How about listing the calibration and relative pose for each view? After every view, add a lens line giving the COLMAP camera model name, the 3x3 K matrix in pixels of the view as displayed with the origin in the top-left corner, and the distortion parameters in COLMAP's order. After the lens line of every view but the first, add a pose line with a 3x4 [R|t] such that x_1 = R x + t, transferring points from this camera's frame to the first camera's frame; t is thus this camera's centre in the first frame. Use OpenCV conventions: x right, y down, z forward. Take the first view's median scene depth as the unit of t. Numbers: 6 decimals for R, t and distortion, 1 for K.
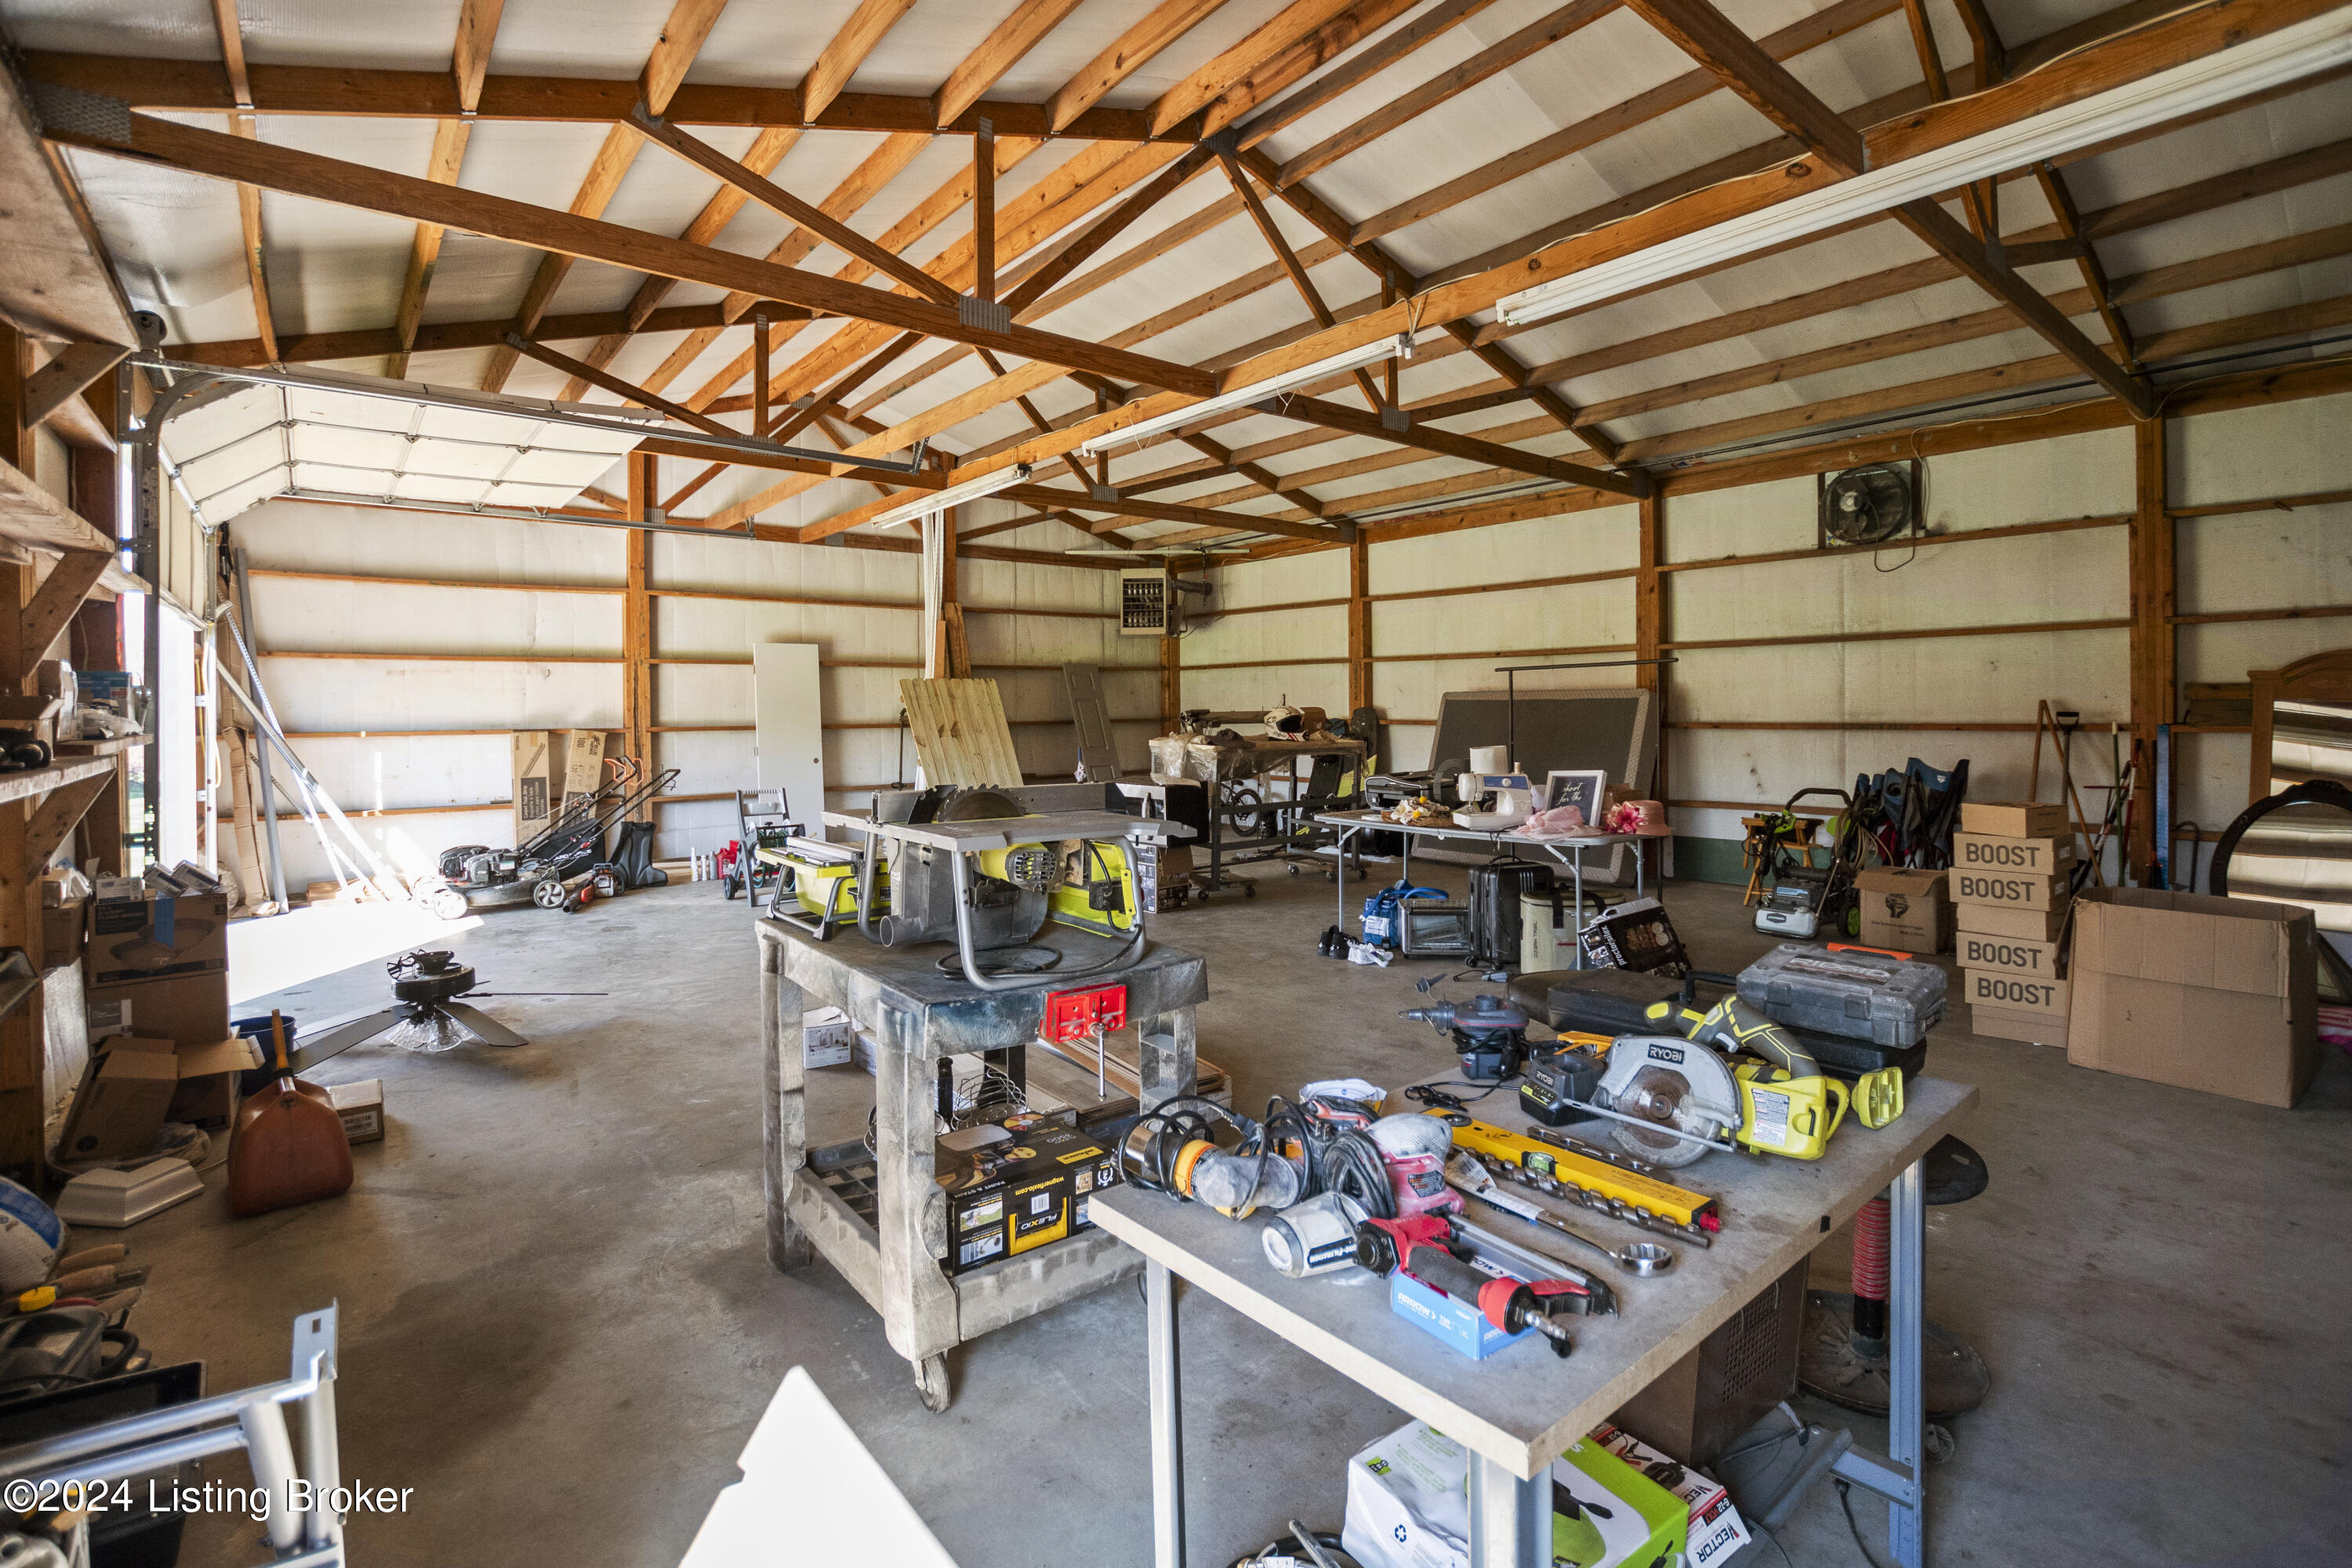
lens RADIAL K [[1110.6, 0, 1219.3], [0, 1110.6, 717.6], [0, 0, 1]] dist [-0.027343, 0.001227]
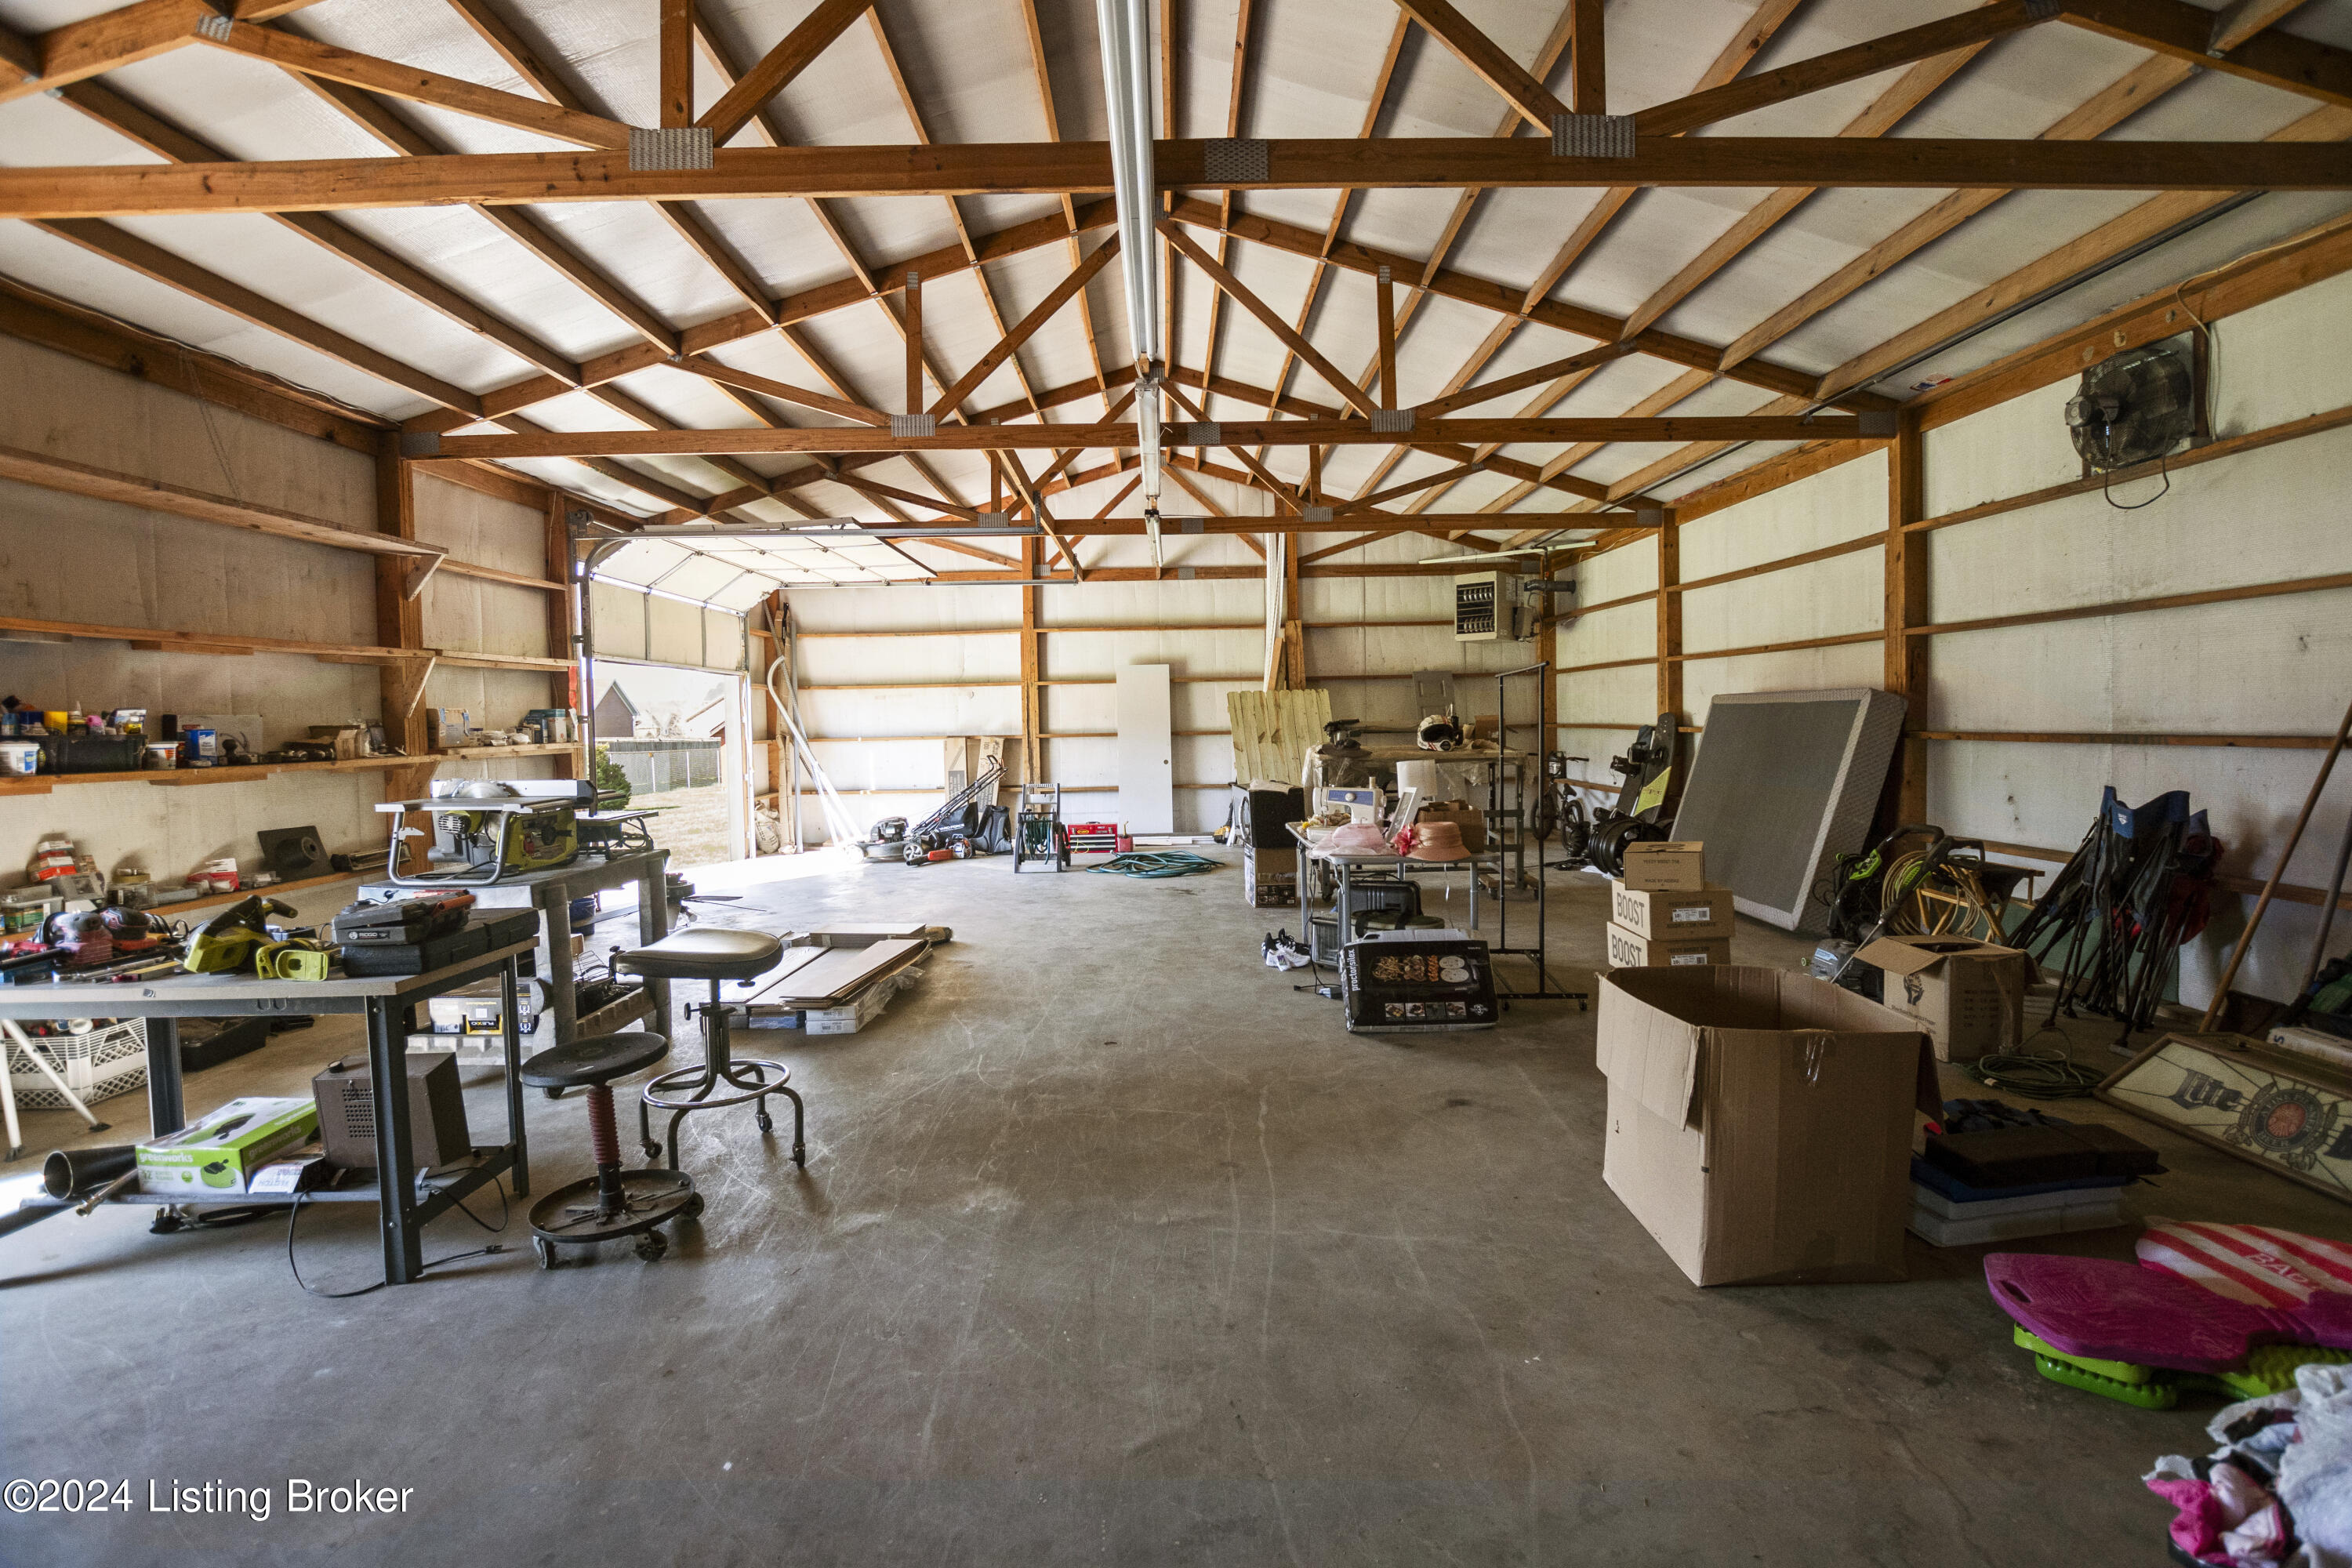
lens RADIAL K [[1110.6, 0, 1192.4], [0, 1110.6, 776.0], [0, 0, 1]] dist [-0.027343, 0.001227]
pose [[0.776327, 0.025258, -0.629825, 0.444147], [0.006994, 0.998790, 0.048675, -0.004724], [0.630292, -0.042192, 0.775211, 0.090899]]
